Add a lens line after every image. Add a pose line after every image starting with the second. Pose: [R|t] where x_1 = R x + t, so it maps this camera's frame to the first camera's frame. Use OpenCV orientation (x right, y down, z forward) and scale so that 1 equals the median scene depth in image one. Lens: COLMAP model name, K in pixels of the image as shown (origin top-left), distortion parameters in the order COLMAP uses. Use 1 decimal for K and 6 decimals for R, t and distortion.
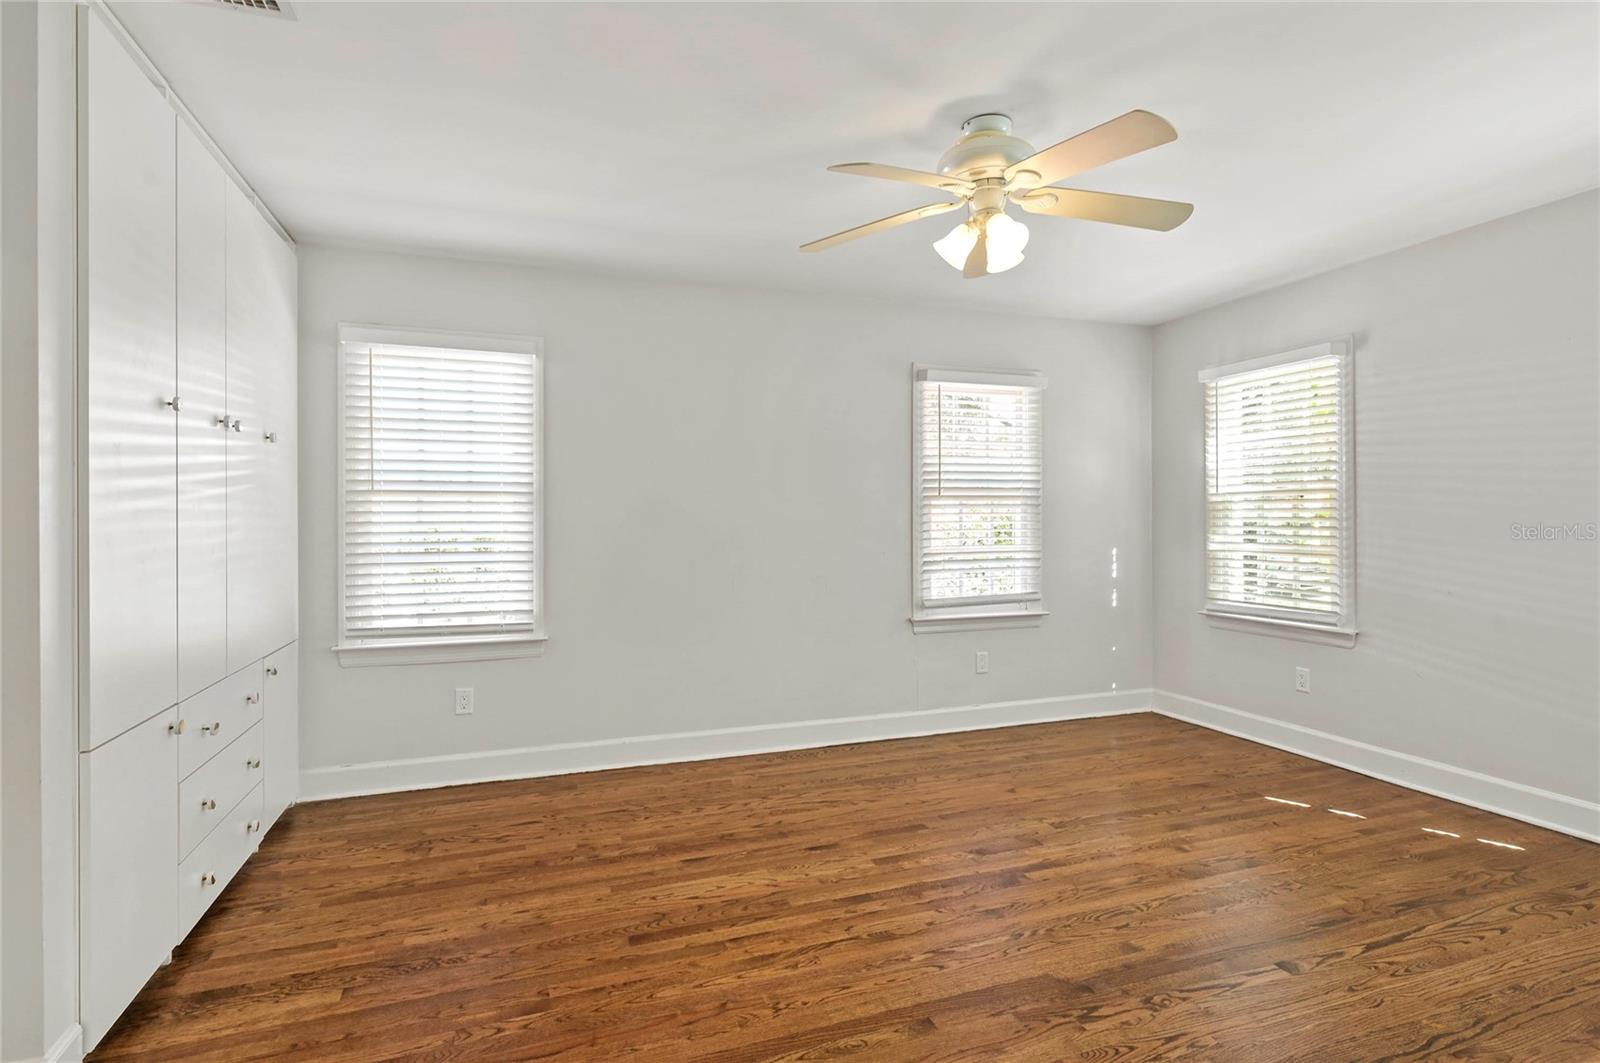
lens RADIAL K [[792.0, 0, 804.7], [0, 792.0, 521.4], [0, 0, 1]] dist [-0.001174, -0.000024]
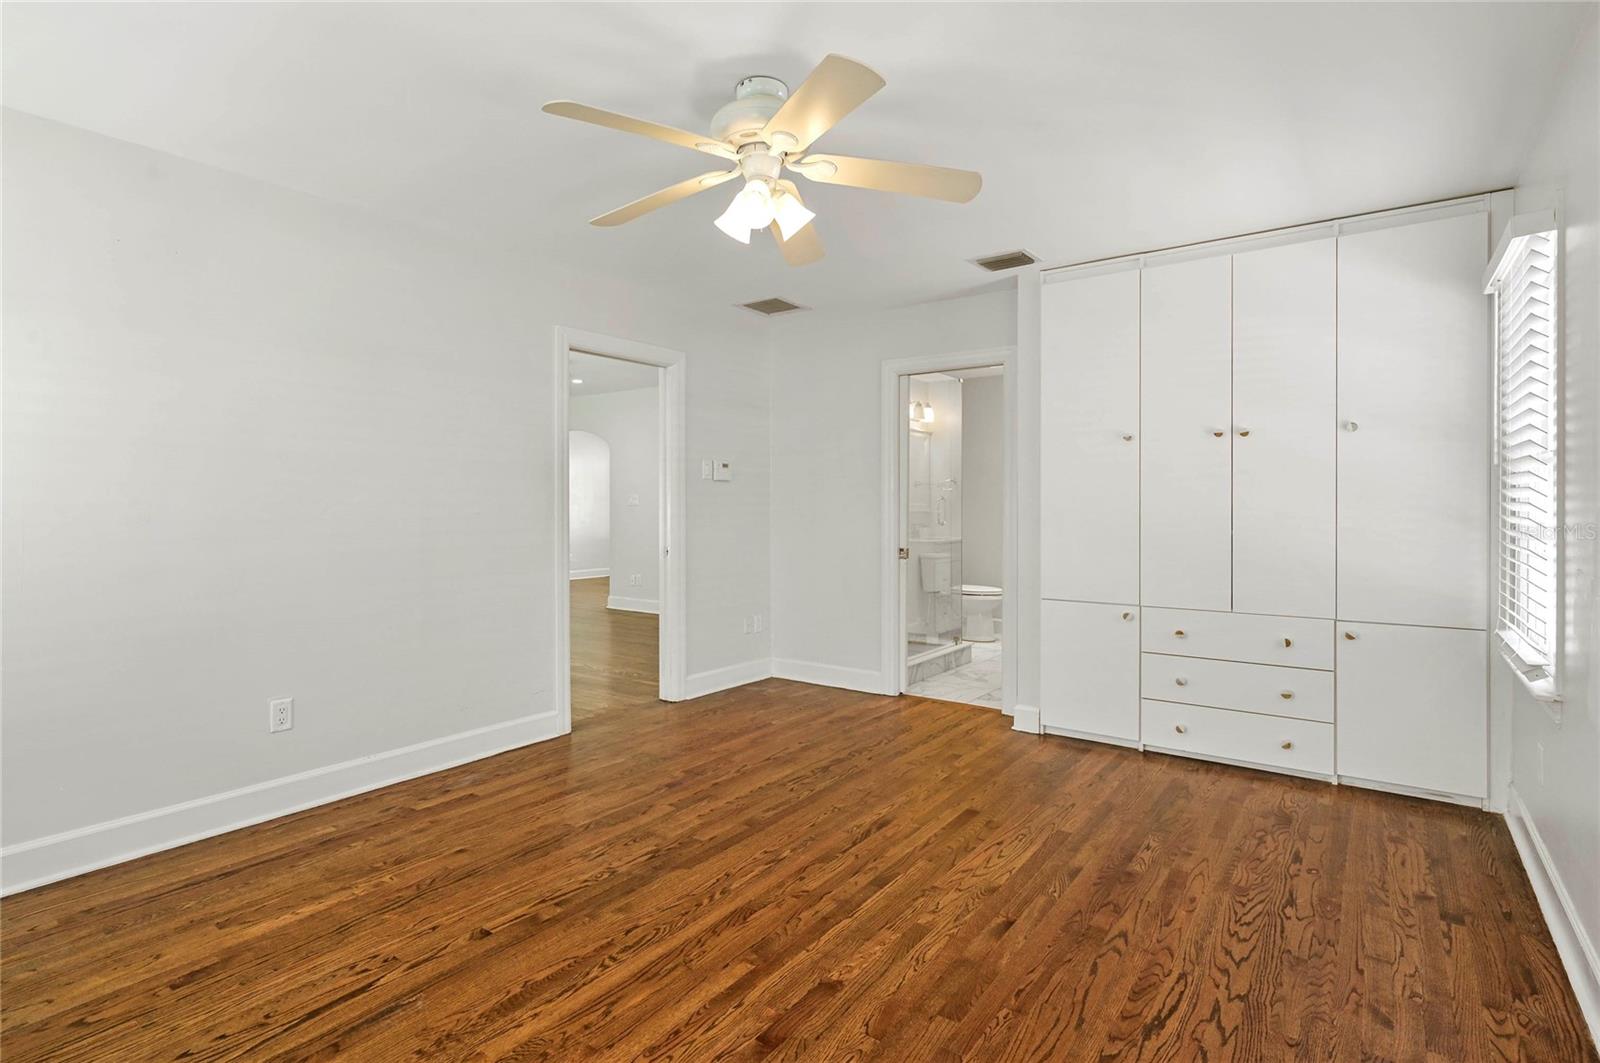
lens RADIAL K [[792.0, 0, 804.7], [0, 792.0, 521.4], [0, 0, 1]] dist [-0.001174, -0.000024]
pose [[-0.825684, 0.015816, -0.563911, 0.633403], [0.002657, 0.999705, 0.024149, -0.001892], [0.564127, 0.018441, -0.825482, 1.581846]]
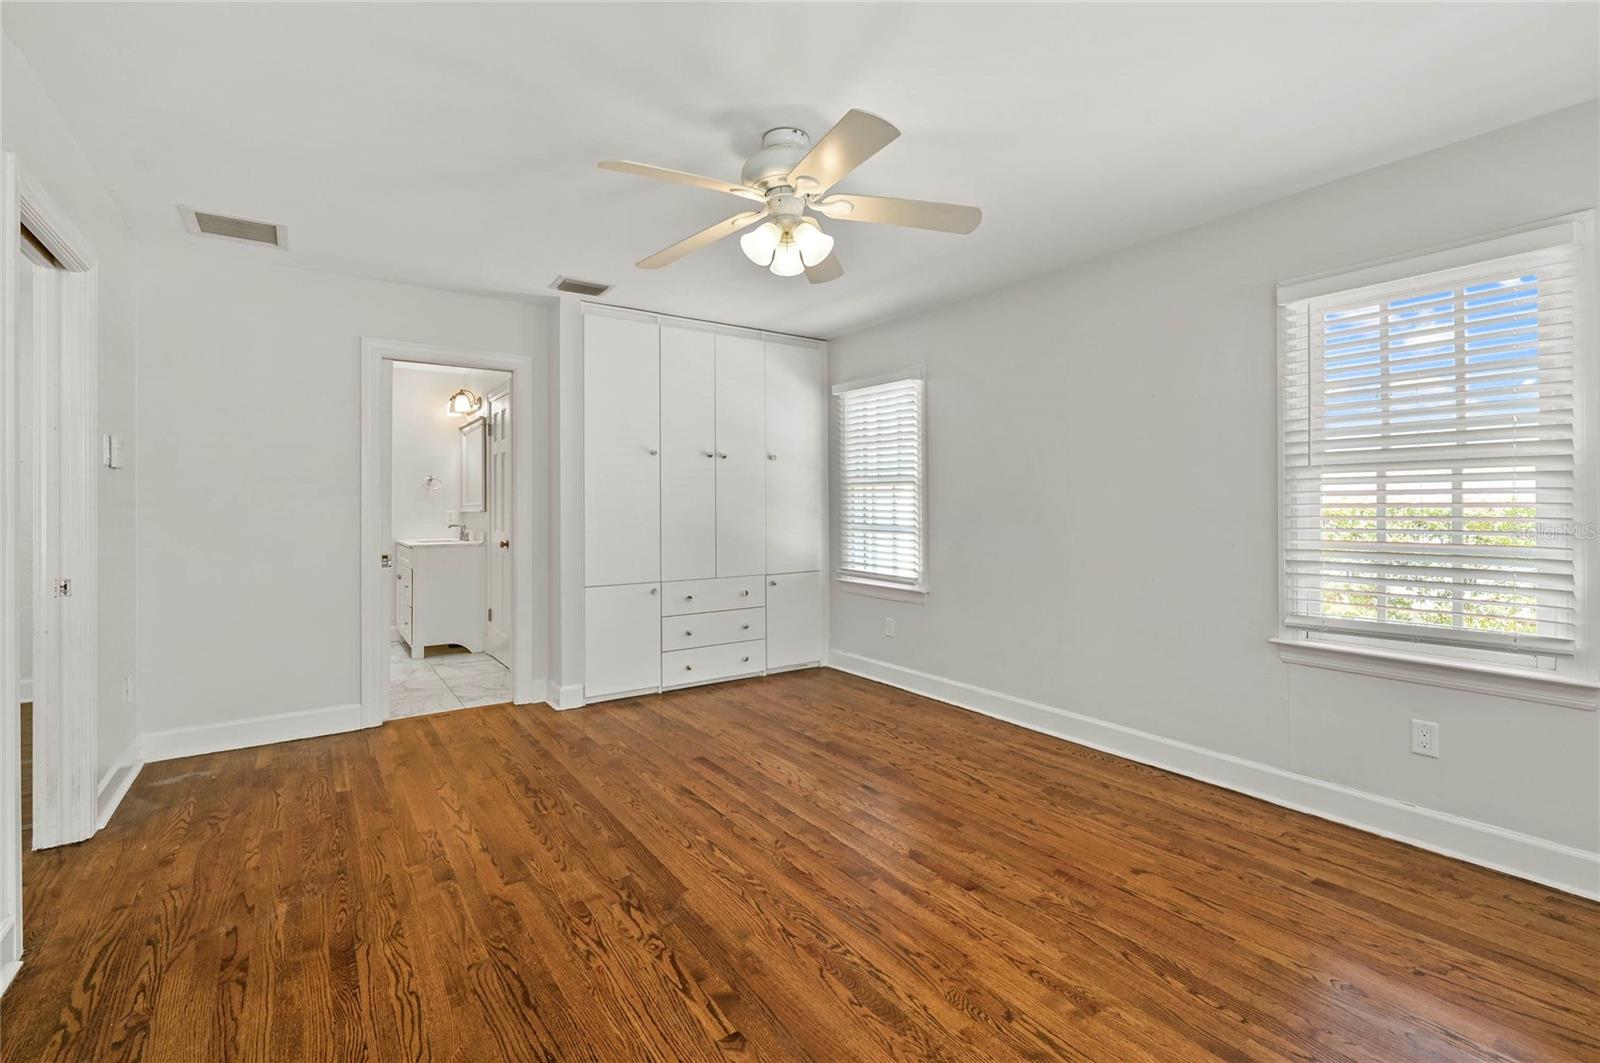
lens RADIAL K [[709.0, 0, 800.7], [0, 709.0, 507.9], [0, 0, 1]] dist [-0.000360, -0.000132]
pose [[0.264622, 0.008196, -0.964317, 1.016740], [0.000984, 0.999961, 0.008769, -0.002878], [0.964352, -0.003269, 0.264603, 0.661308]]
